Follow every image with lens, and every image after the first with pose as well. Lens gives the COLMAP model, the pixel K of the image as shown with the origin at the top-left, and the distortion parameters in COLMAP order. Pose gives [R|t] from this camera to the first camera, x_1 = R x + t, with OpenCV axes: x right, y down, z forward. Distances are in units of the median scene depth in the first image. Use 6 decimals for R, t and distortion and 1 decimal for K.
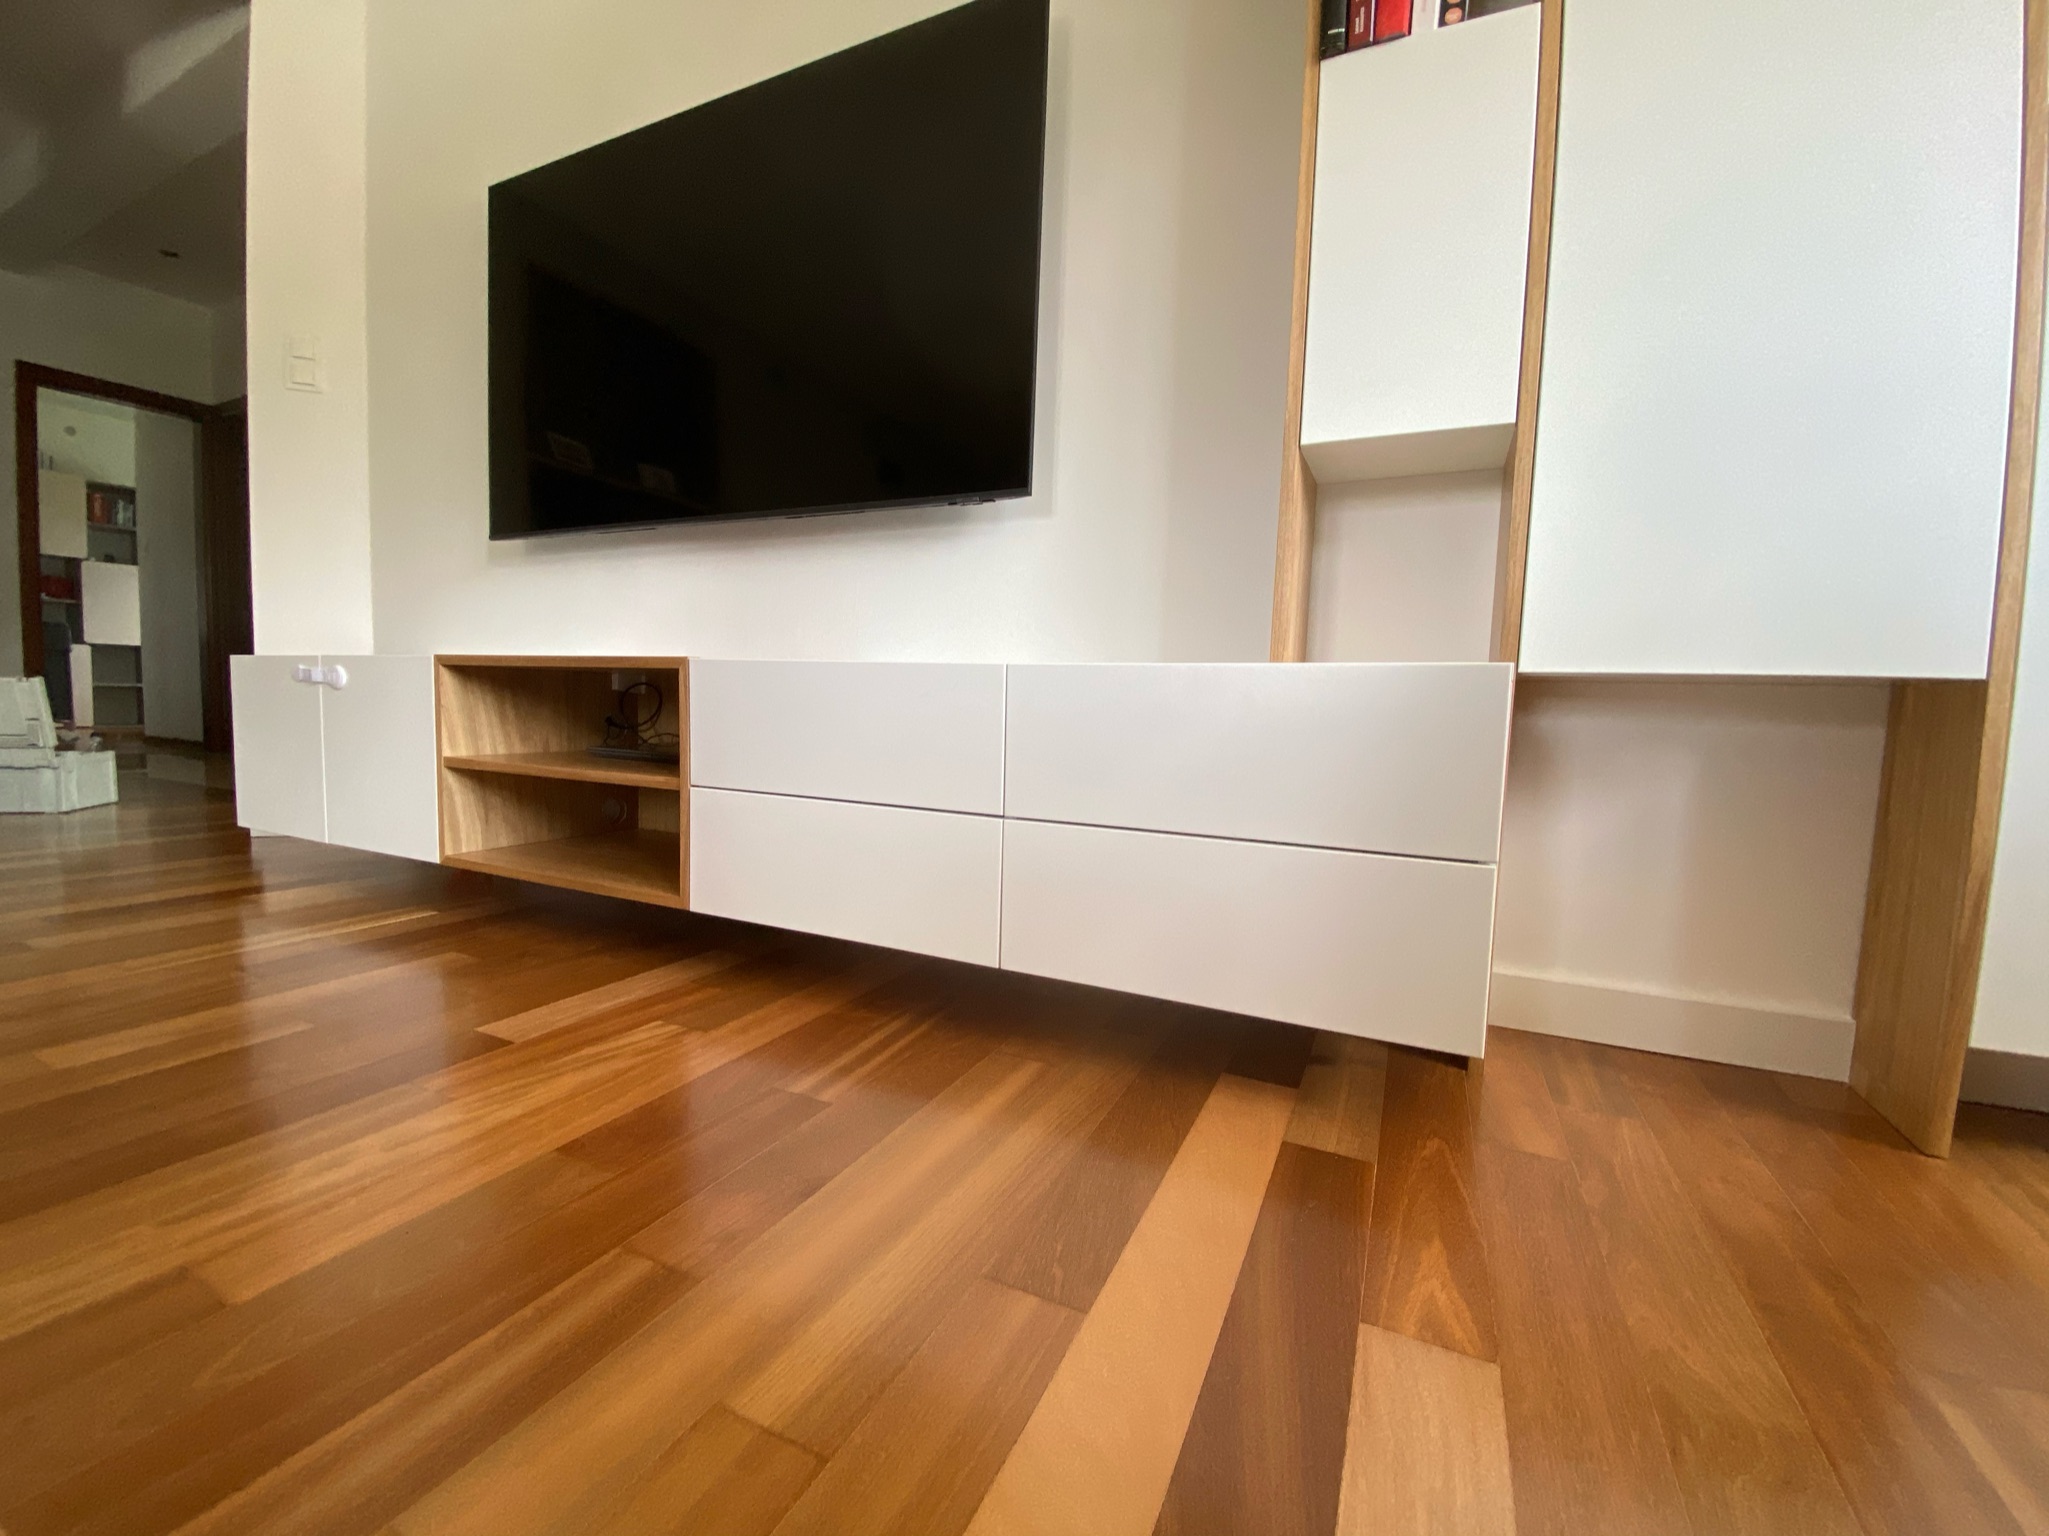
lens RADIAL K [[838.6, 0, 1027.8], [0, 838.6, 777.3], [0, 0, 1]] dist [-0.010603, -0.002113]
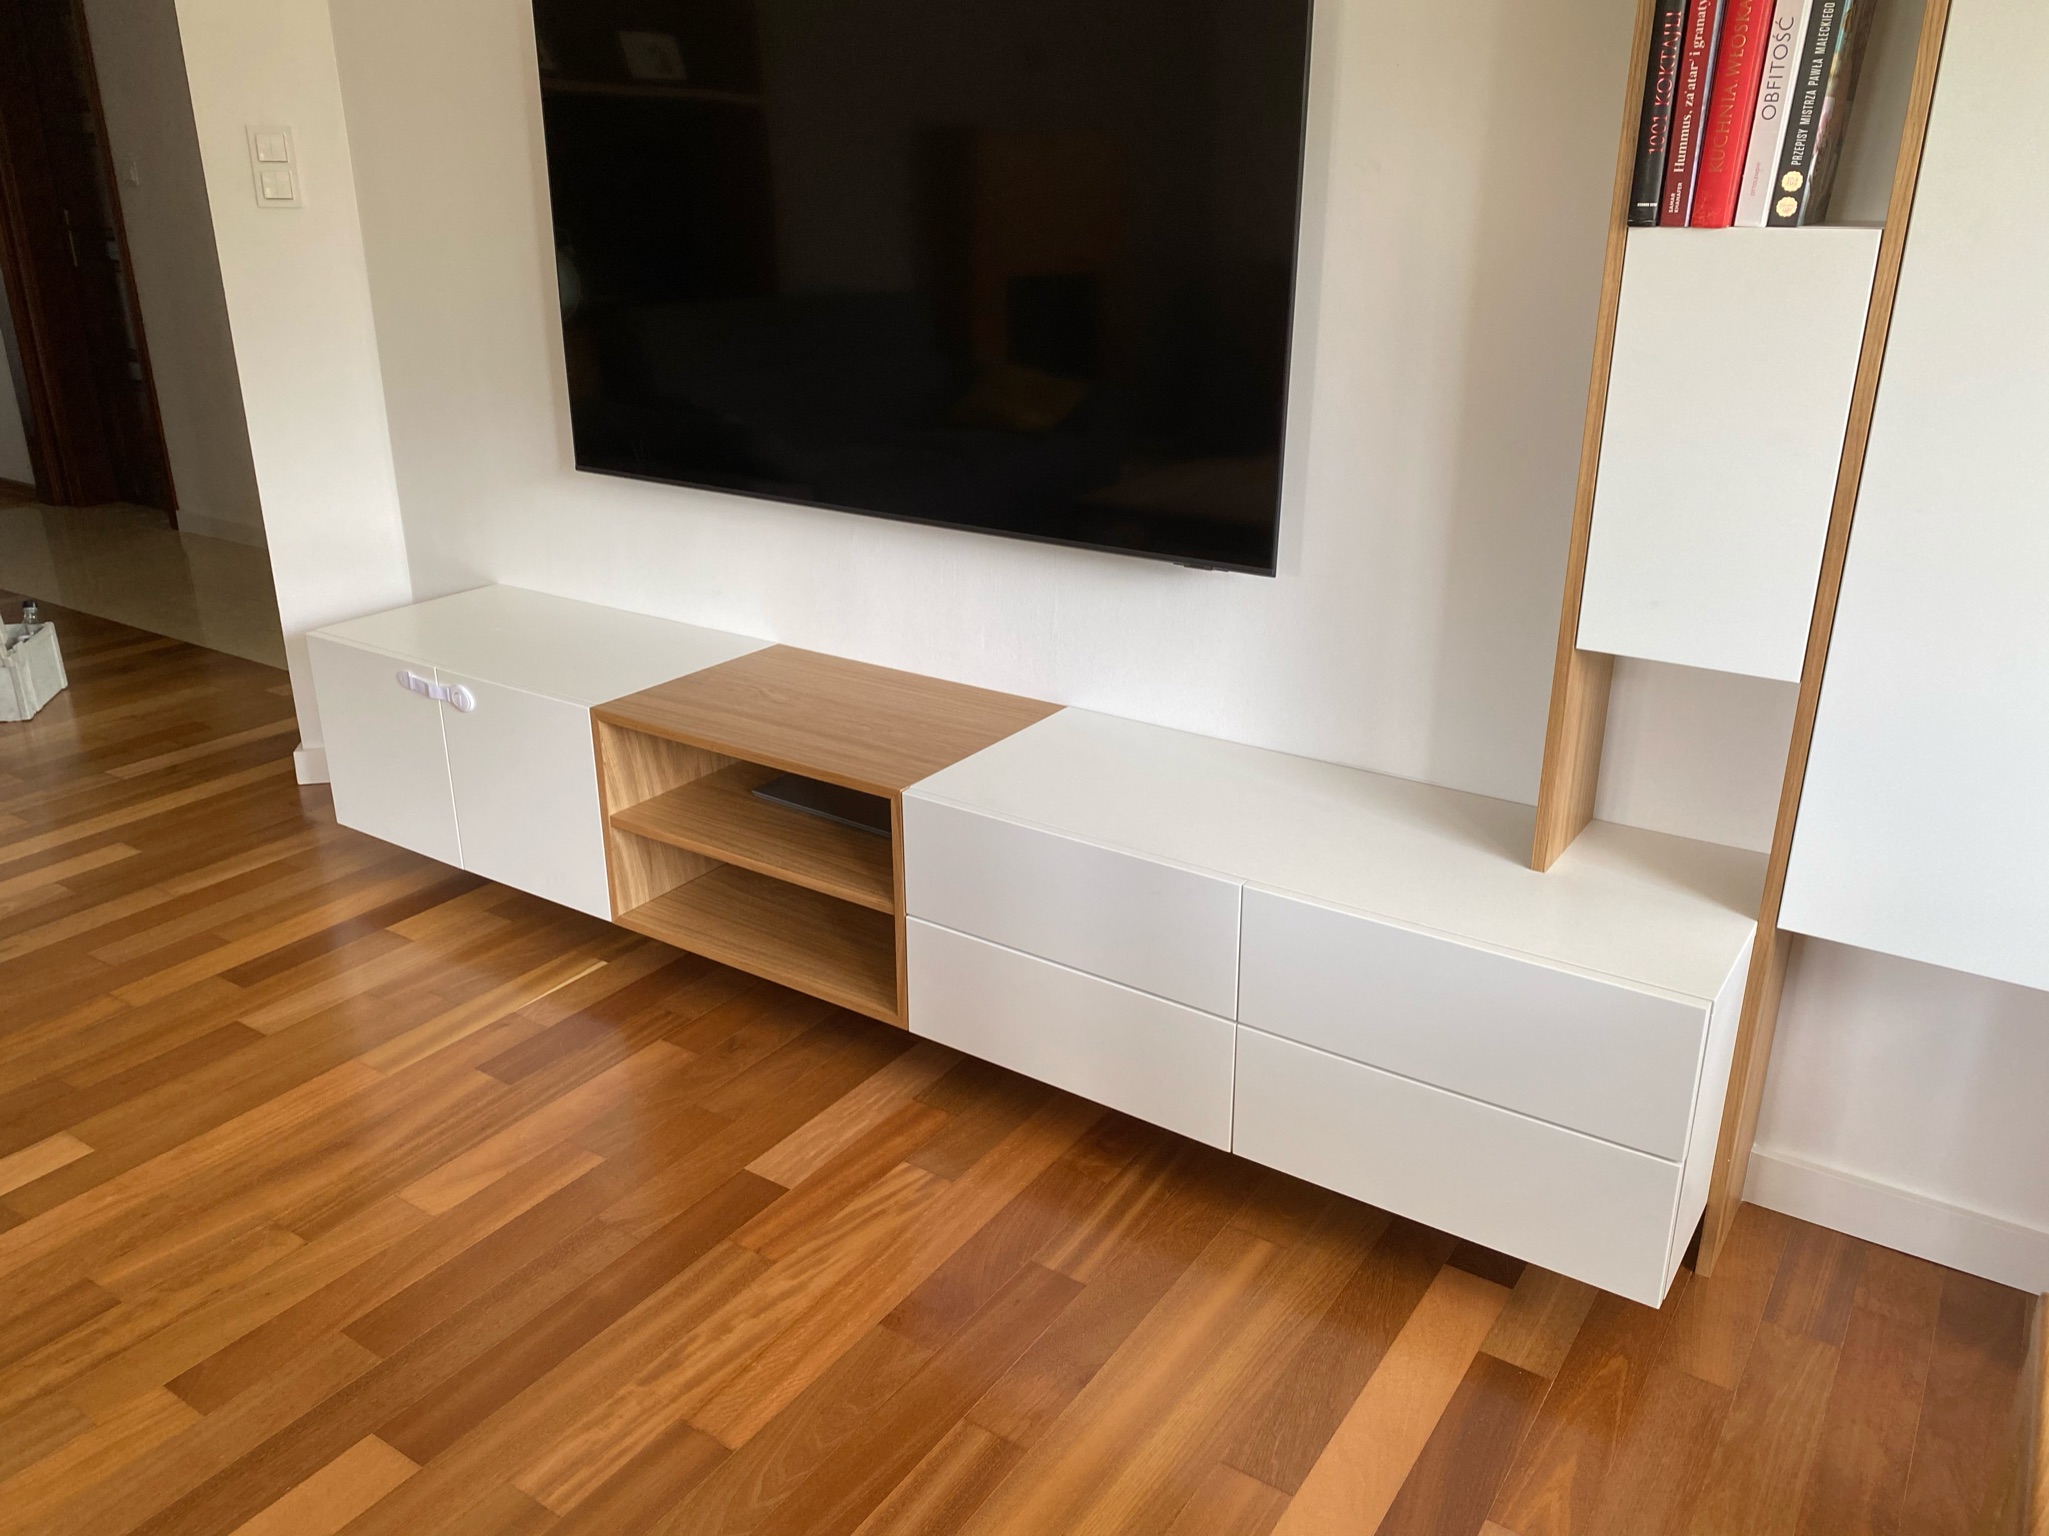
lens RADIAL K [[1572.9, 0, 1024.9], [0, 1572.9, 763.4], [0, 0, 1]] dist [-0.001867, -0.001979]
pose [[0.987991, 0.022274, -0.152896, -0.000595], [0.020382, 0.962118, 0.271870, -0.807406], [0.153160, -0.271722, 0.950110, -0.799894]]
